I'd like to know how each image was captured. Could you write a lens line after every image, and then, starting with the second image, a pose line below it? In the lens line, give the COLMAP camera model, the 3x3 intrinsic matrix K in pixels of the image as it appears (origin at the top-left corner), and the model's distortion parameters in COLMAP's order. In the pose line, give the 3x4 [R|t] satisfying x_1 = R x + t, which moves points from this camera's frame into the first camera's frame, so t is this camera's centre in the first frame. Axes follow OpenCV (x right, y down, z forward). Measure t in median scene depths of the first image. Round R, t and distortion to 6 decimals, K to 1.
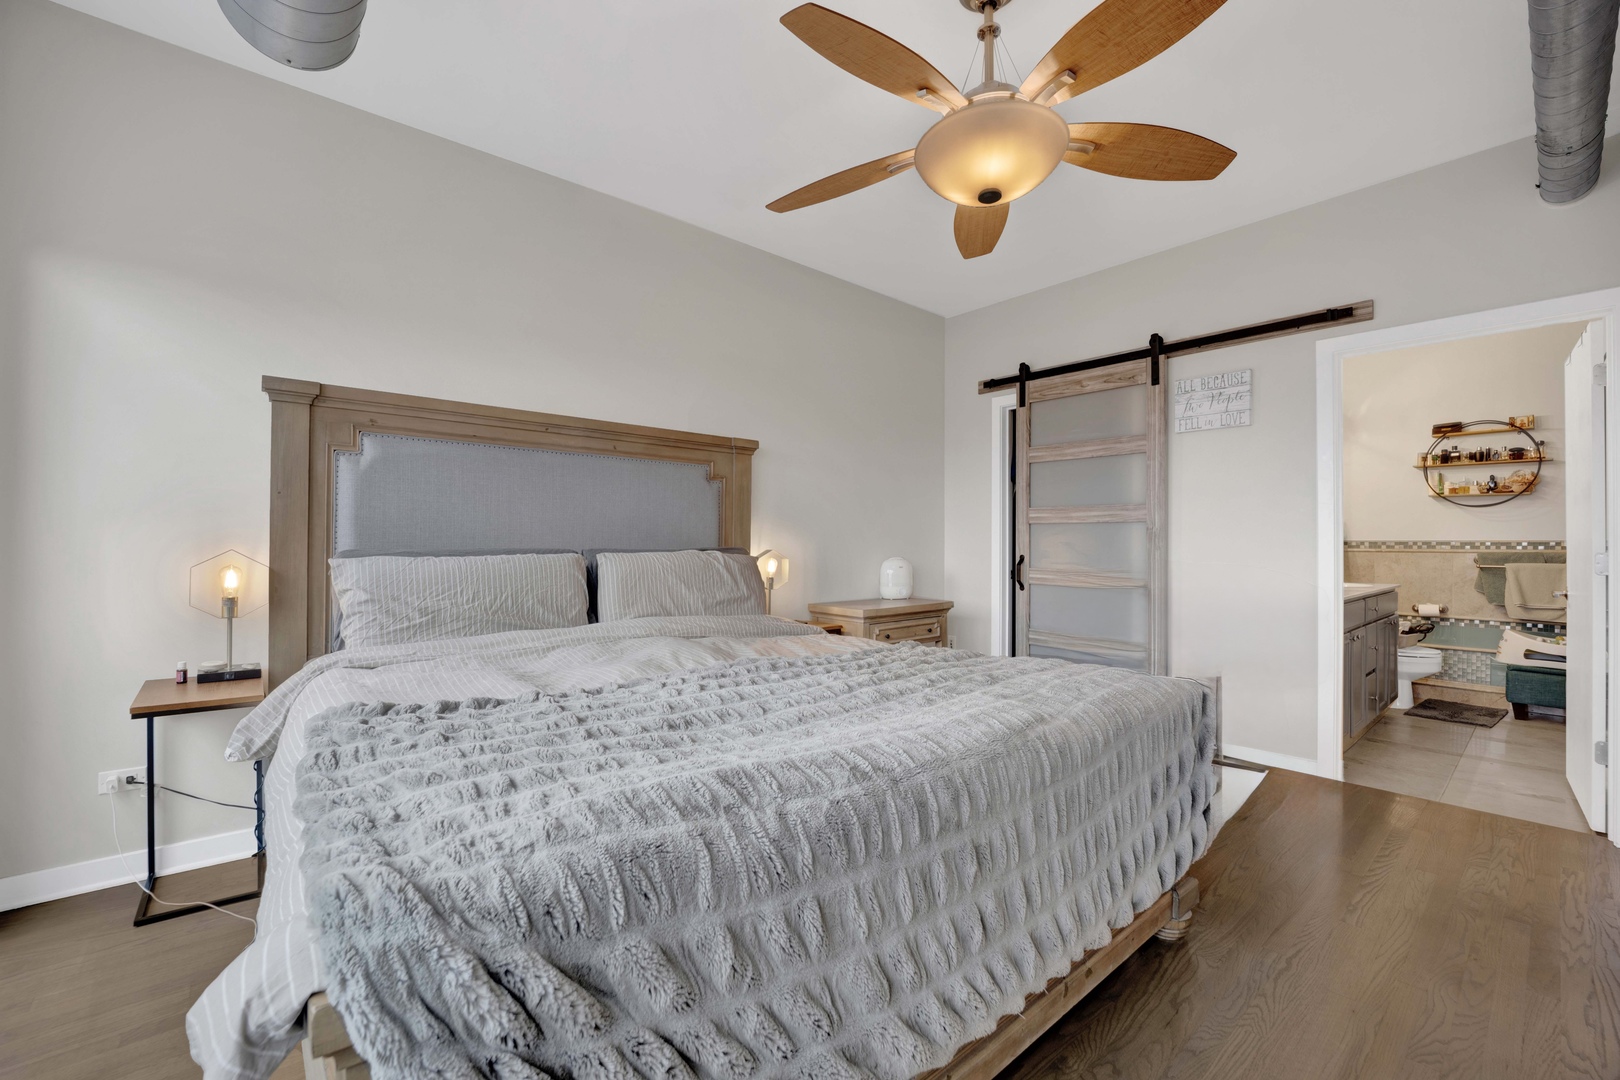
lens RADIAL K [[680.8, 0, 813.1], [0, 680.8, 536.0], [0, 0, 1]] dist [-0.019757, -0.000106]
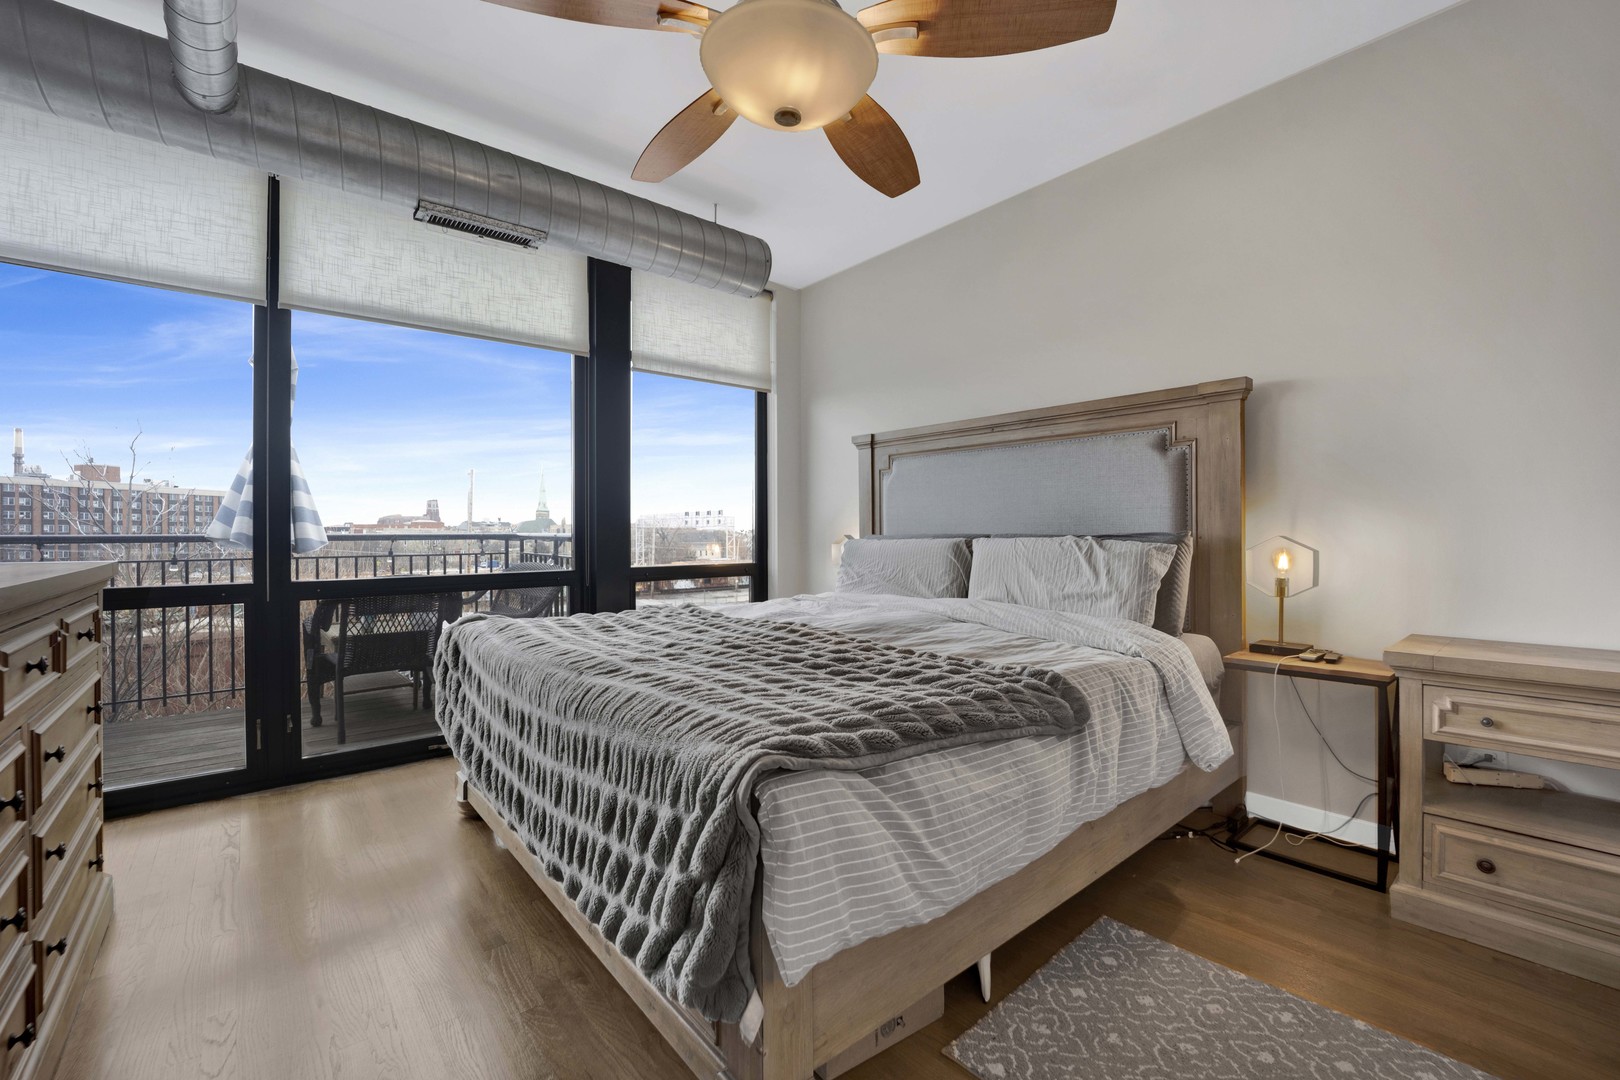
lens RADIAL K [[680.8, 0, 813.1], [0, 680.8, 536.0], [0, 0, 1]] dist [-0.019757, -0.000106]
pose [[-0.015341, 0.004025, -0.999874, 0.742425], [0.010714, 0.999935, 0.003861, 0.013473], [0.999825, -0.010654, -0.015383, 0.691126]]
